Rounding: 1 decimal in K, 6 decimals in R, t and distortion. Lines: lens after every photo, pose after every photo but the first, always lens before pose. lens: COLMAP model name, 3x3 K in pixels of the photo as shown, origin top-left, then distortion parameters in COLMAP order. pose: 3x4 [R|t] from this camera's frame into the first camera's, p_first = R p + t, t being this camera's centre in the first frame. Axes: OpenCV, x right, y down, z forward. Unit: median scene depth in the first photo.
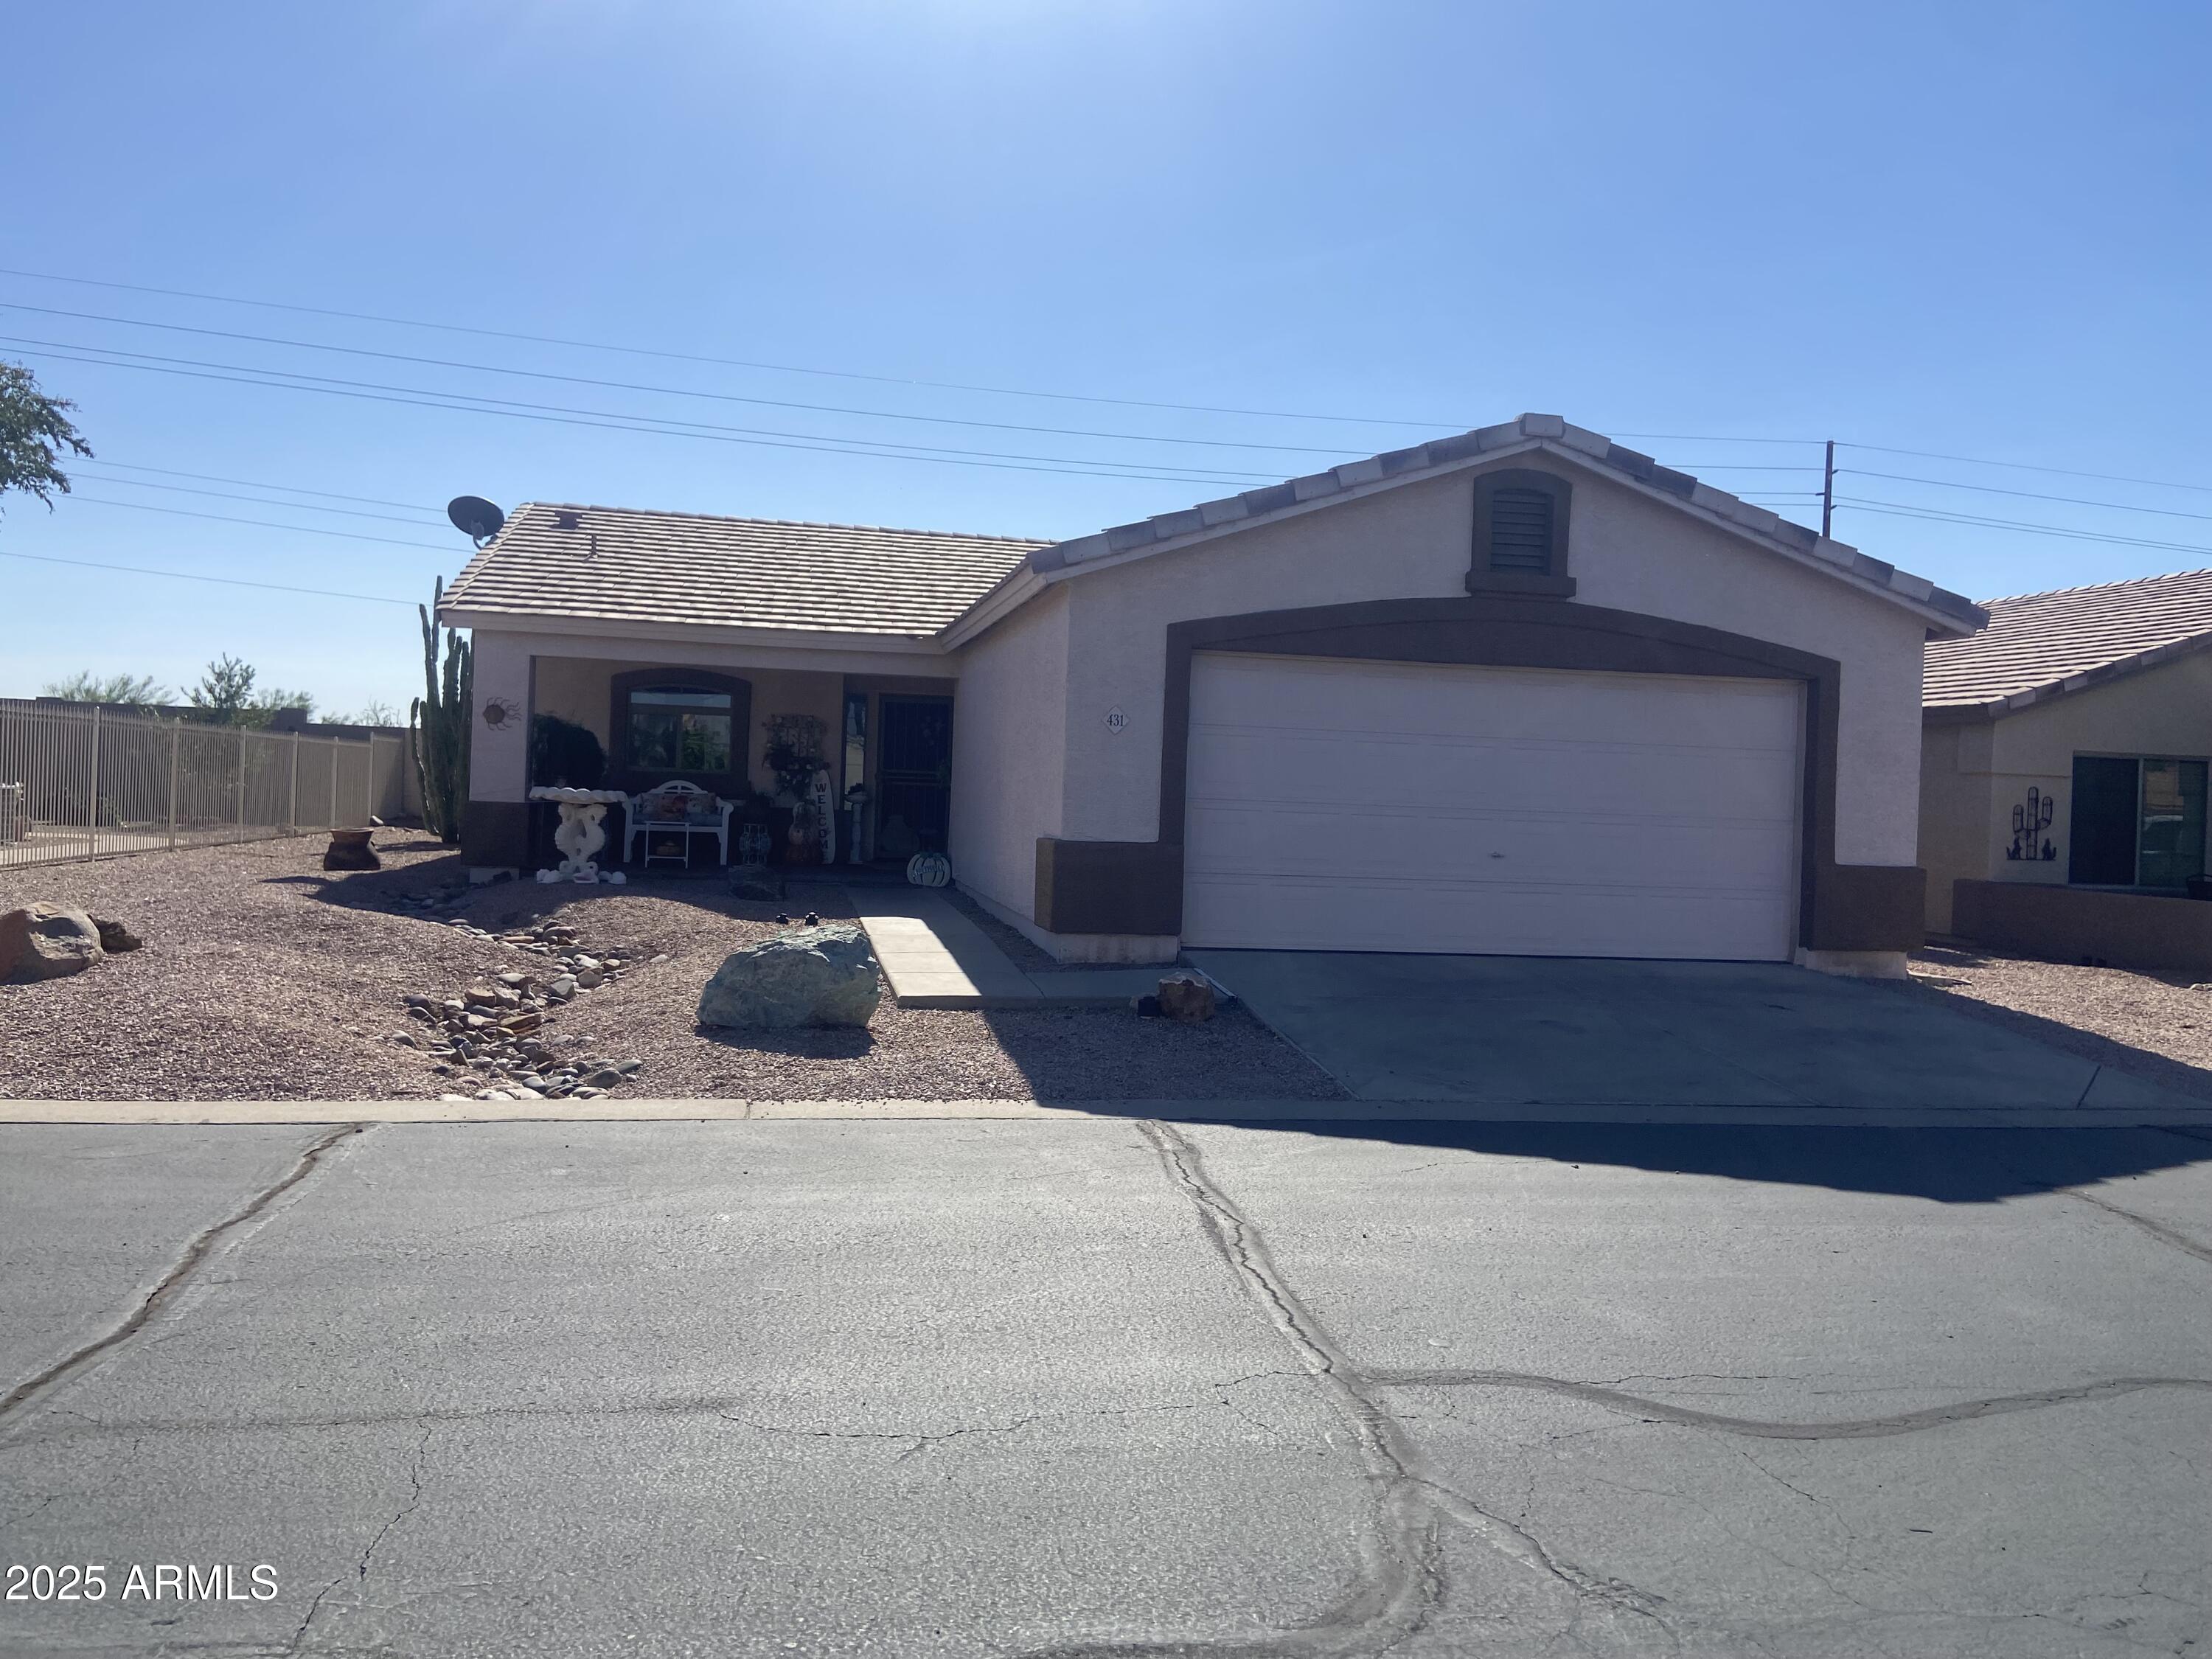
lens RADIAL K [[1726.2, 0, 1089.4], [0, 1726.2, 801.7], [0, 0, 1]] dist [0.137659, -0.172410]
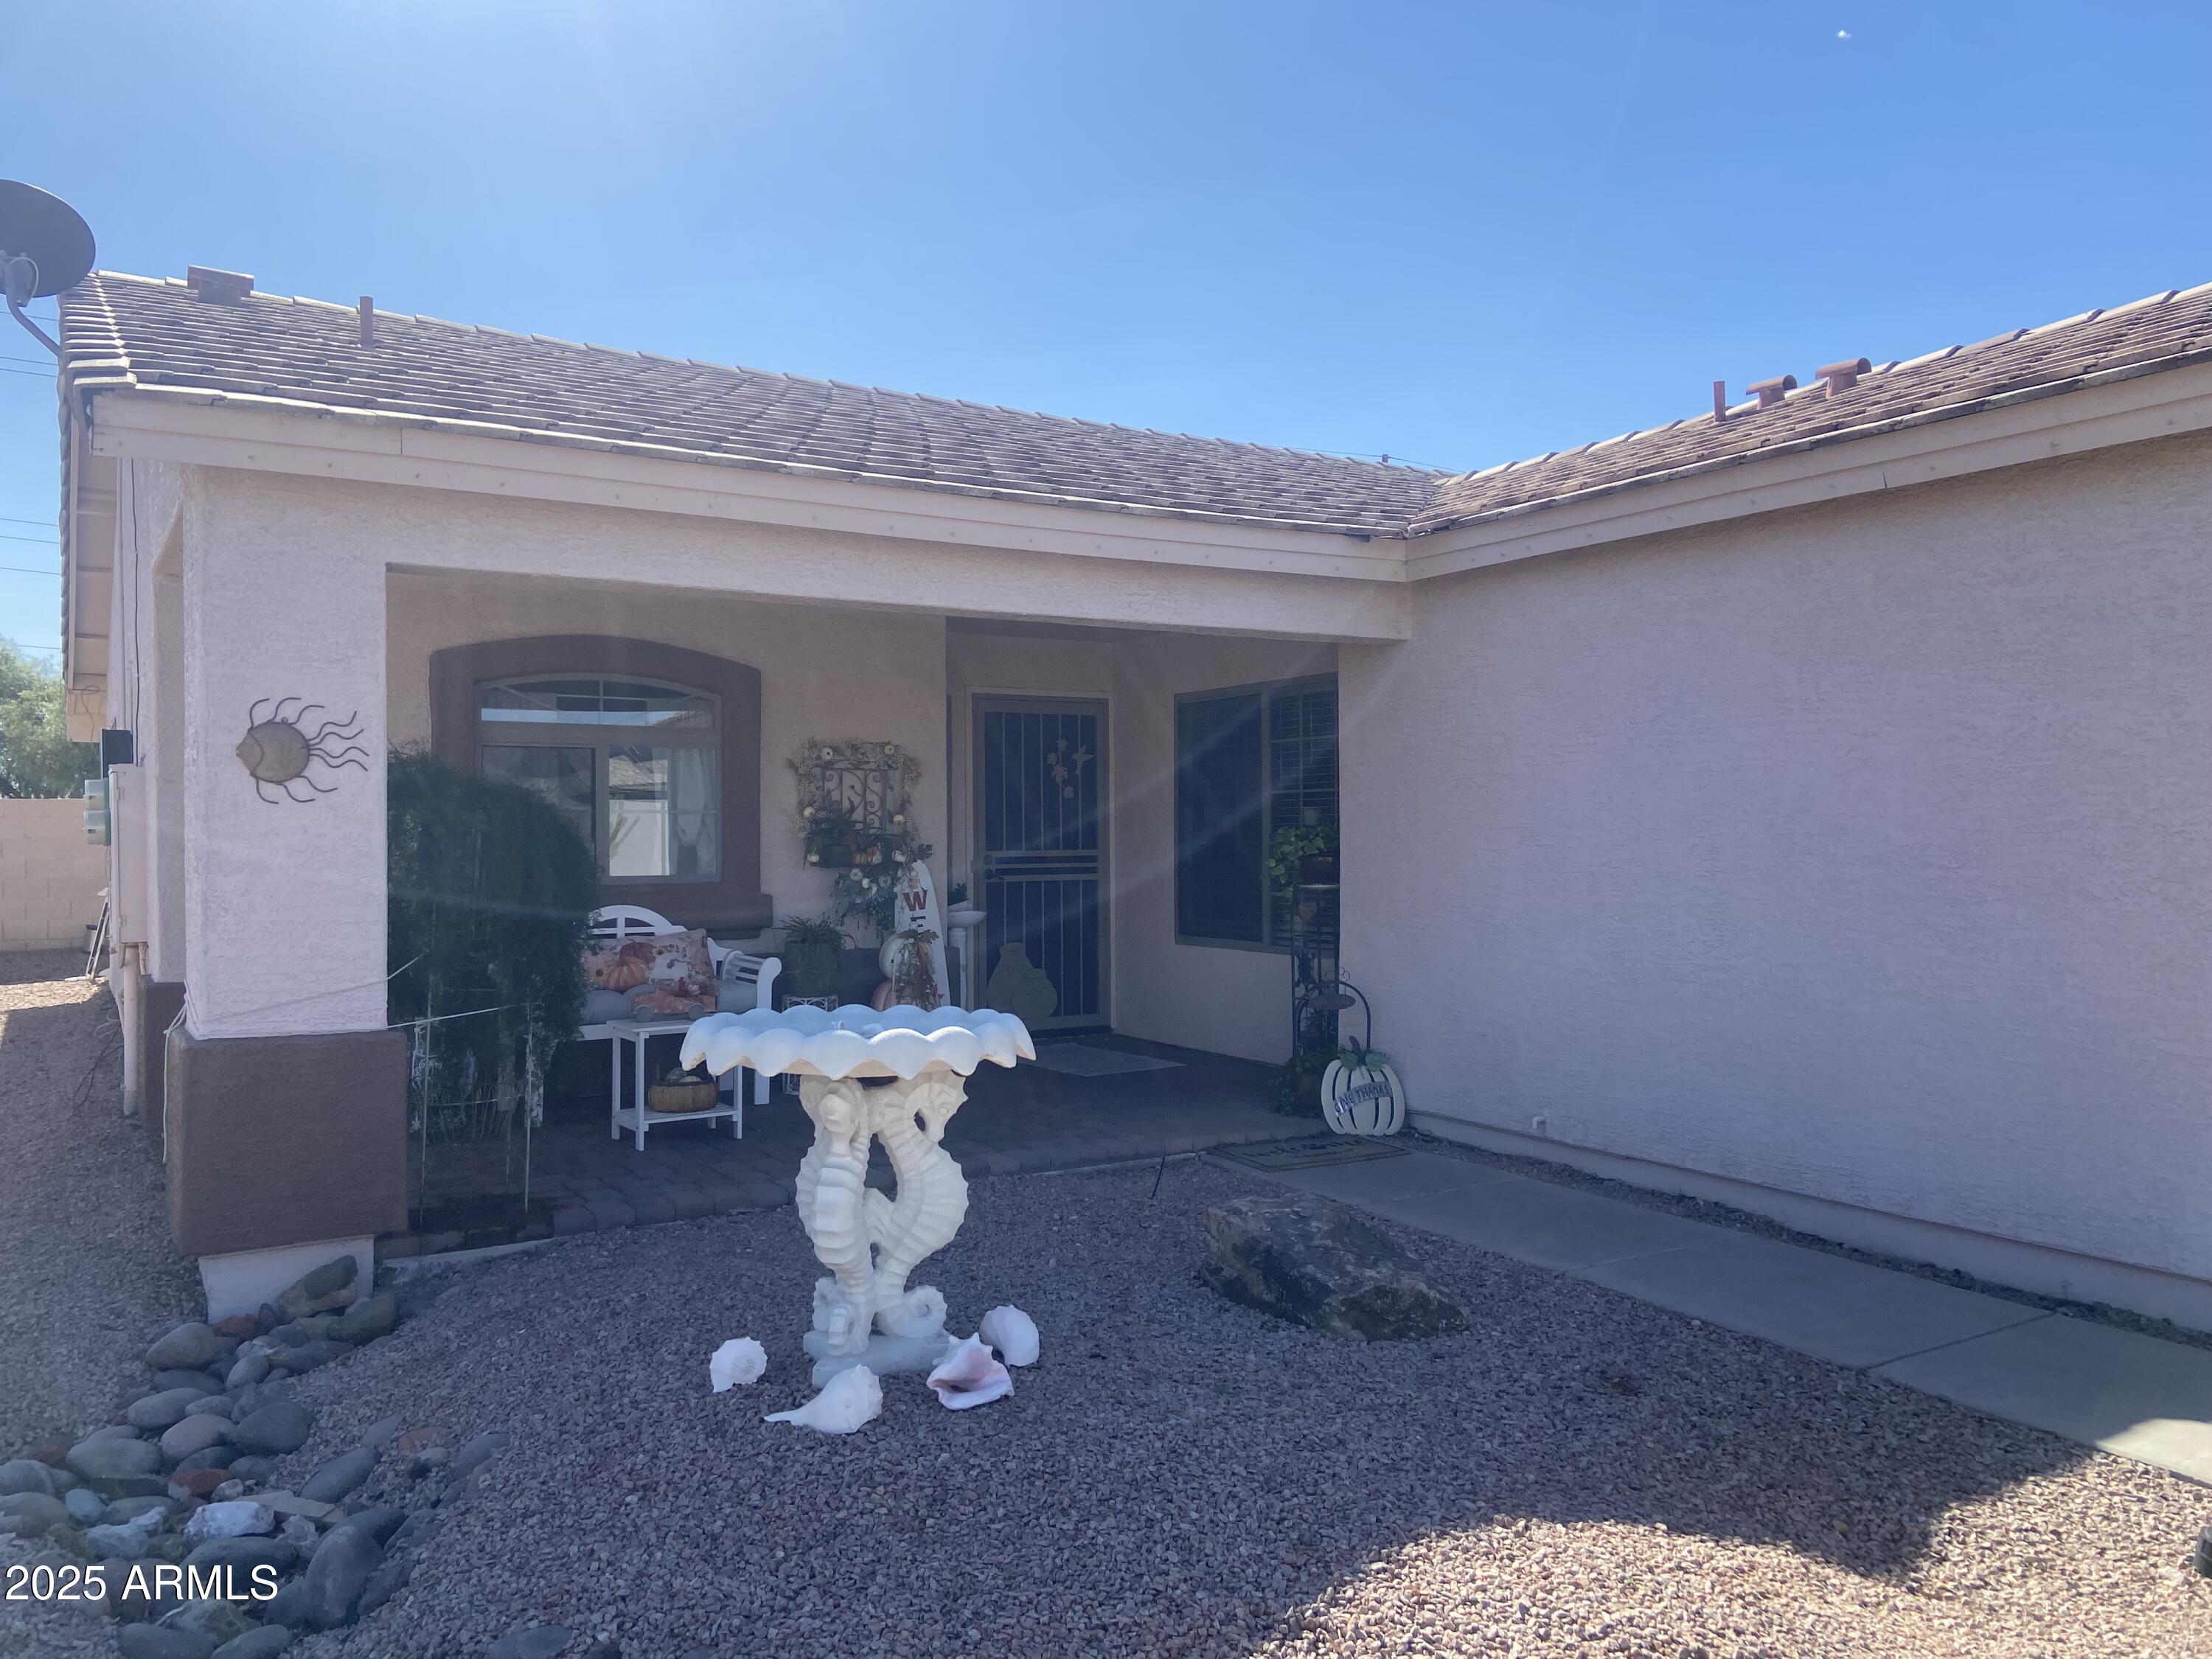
lens RADIAL K [[1680.2, 0, 1086.5], [0, 1680.2, 825.3], [0, 0, 1]] dist [0.119785, -0.155234]
pose [[0.936424, -0.040739, 0.348497, -0.409282], [0.042131, 0.999106, 0.003589, -0.042314], [-0.348332, 0.011321, 0.937303, 0.875779]]
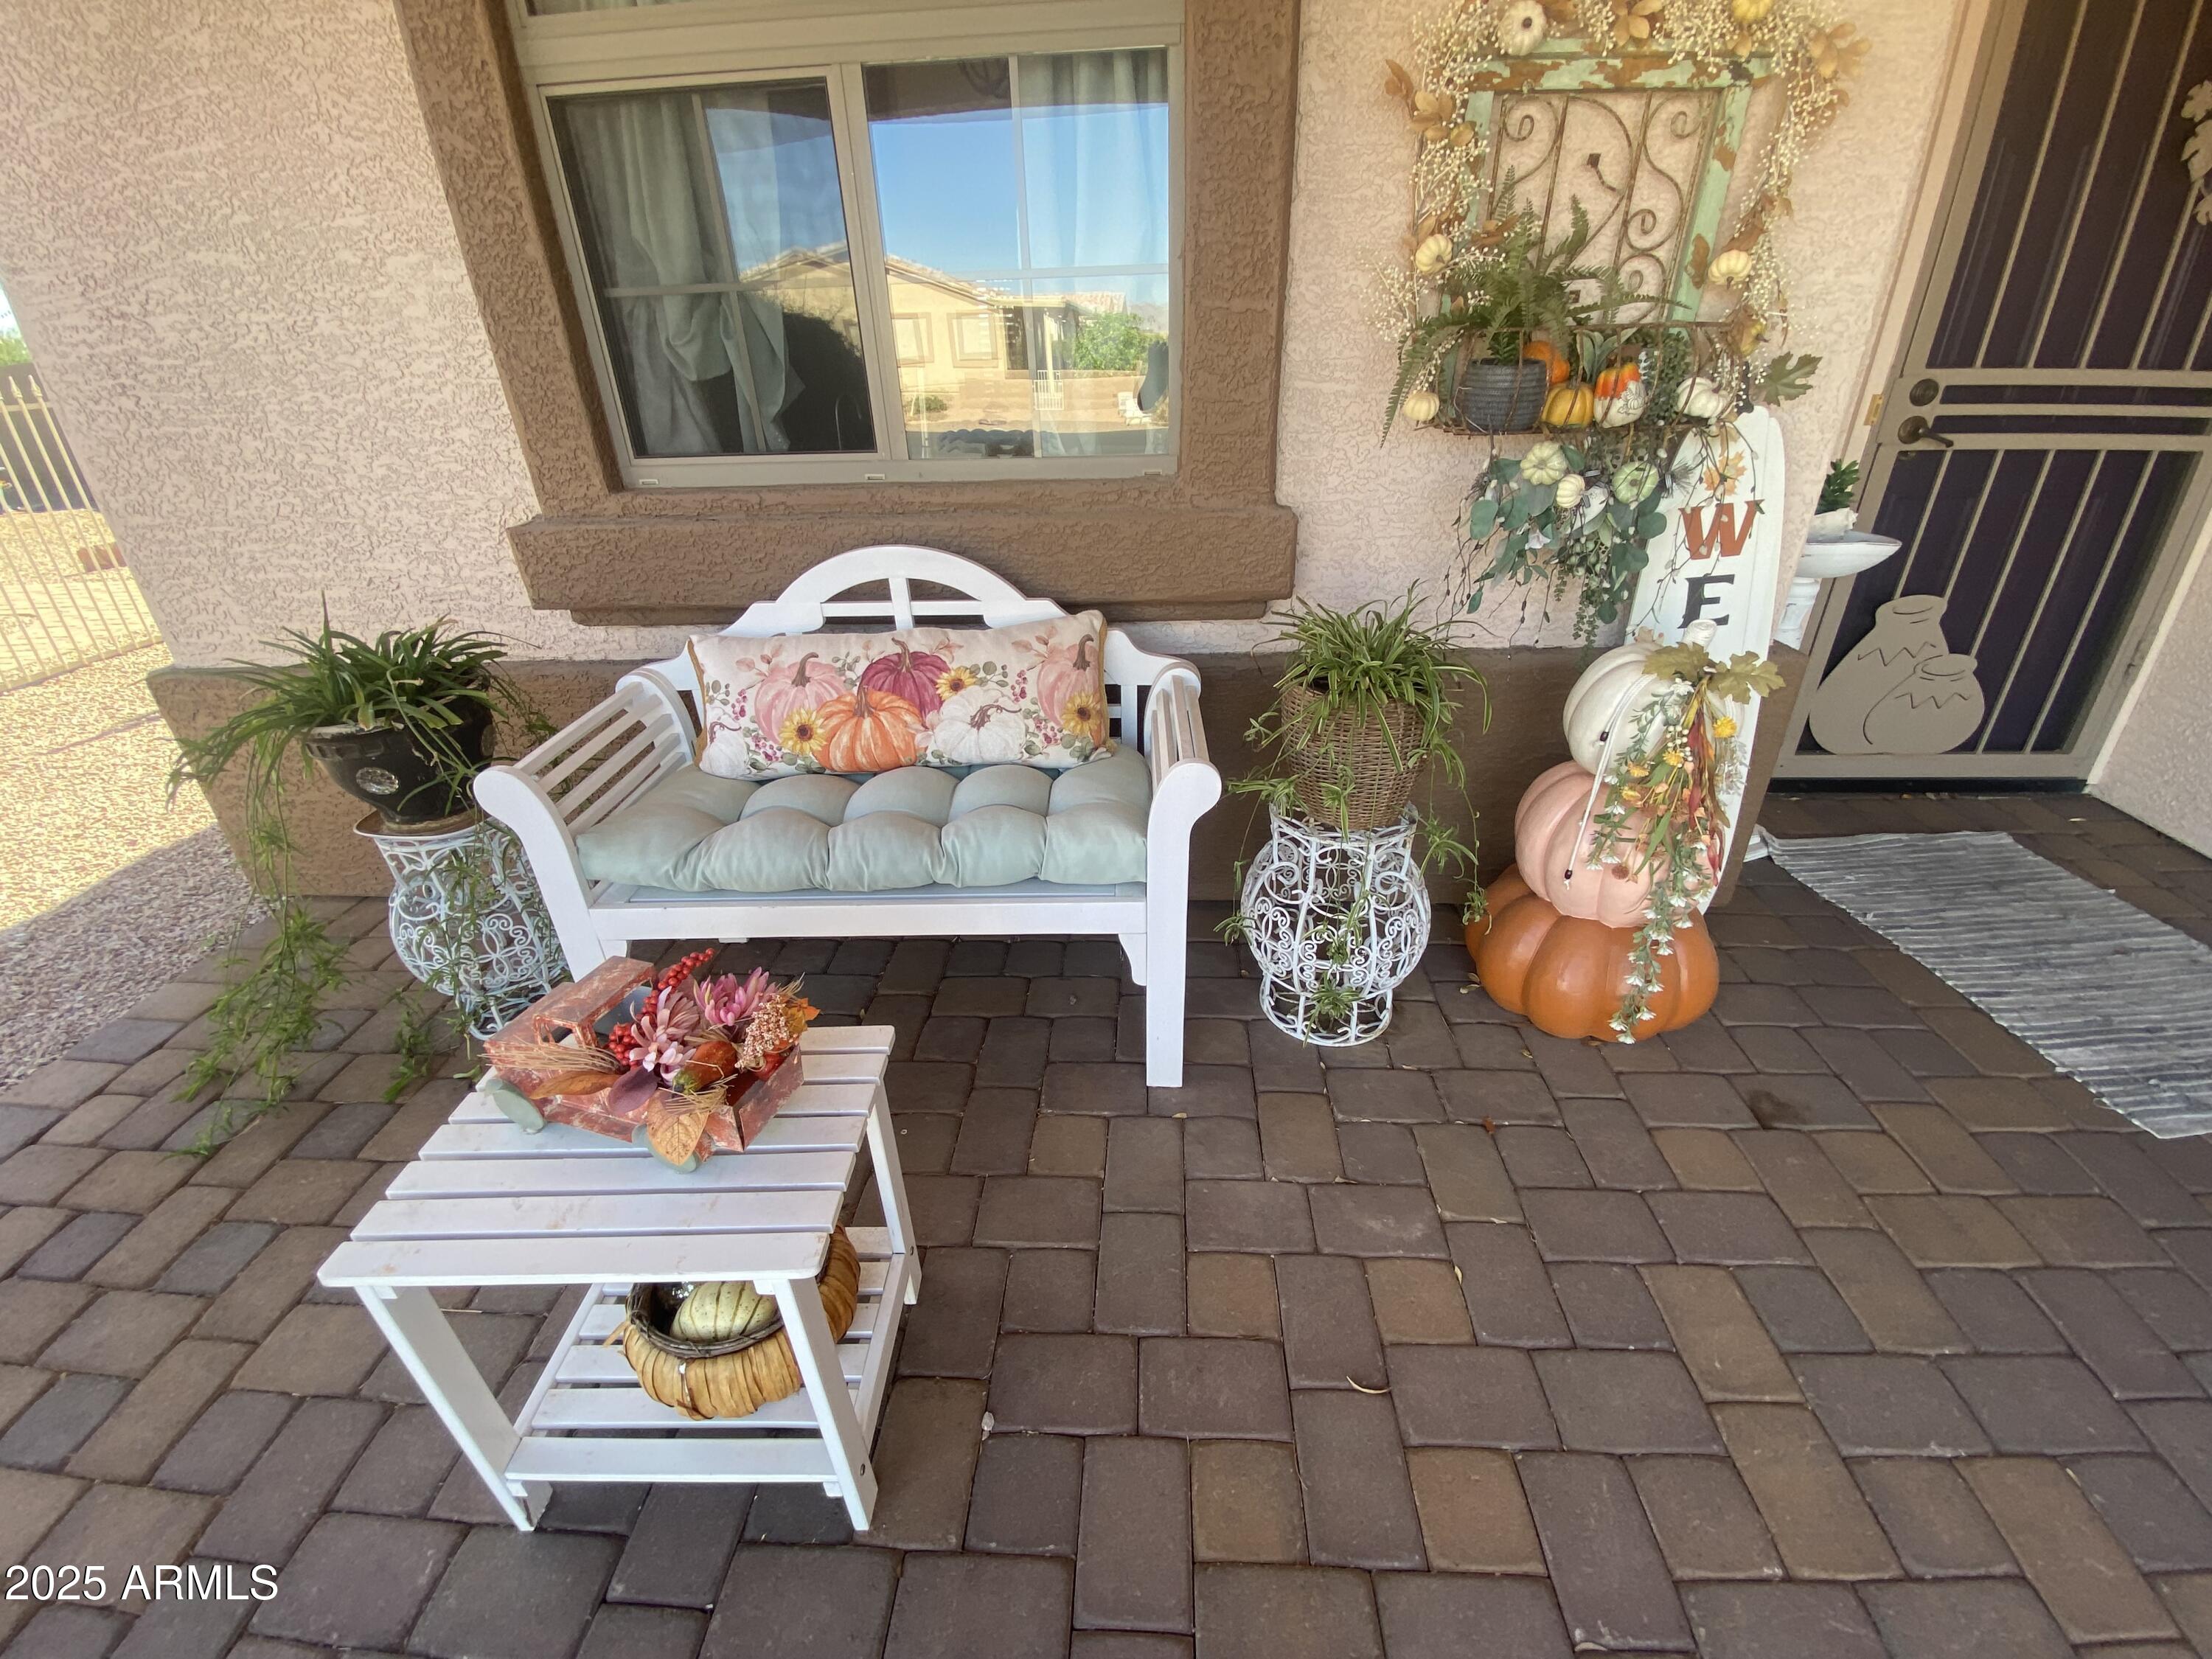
lens RADIAL K [[894.5, 0, 1112.0], [0, 894.5, 828.3], [0, 0, 1]] dist [0.024561, -0.022191]
pose [[0.969887, 0.049384, -0.238497, -0.290655], [0.065493, 0.890280, 0.450680, -0.038663], [0.234585, -0.452728, 0.860237, 1.382819]]
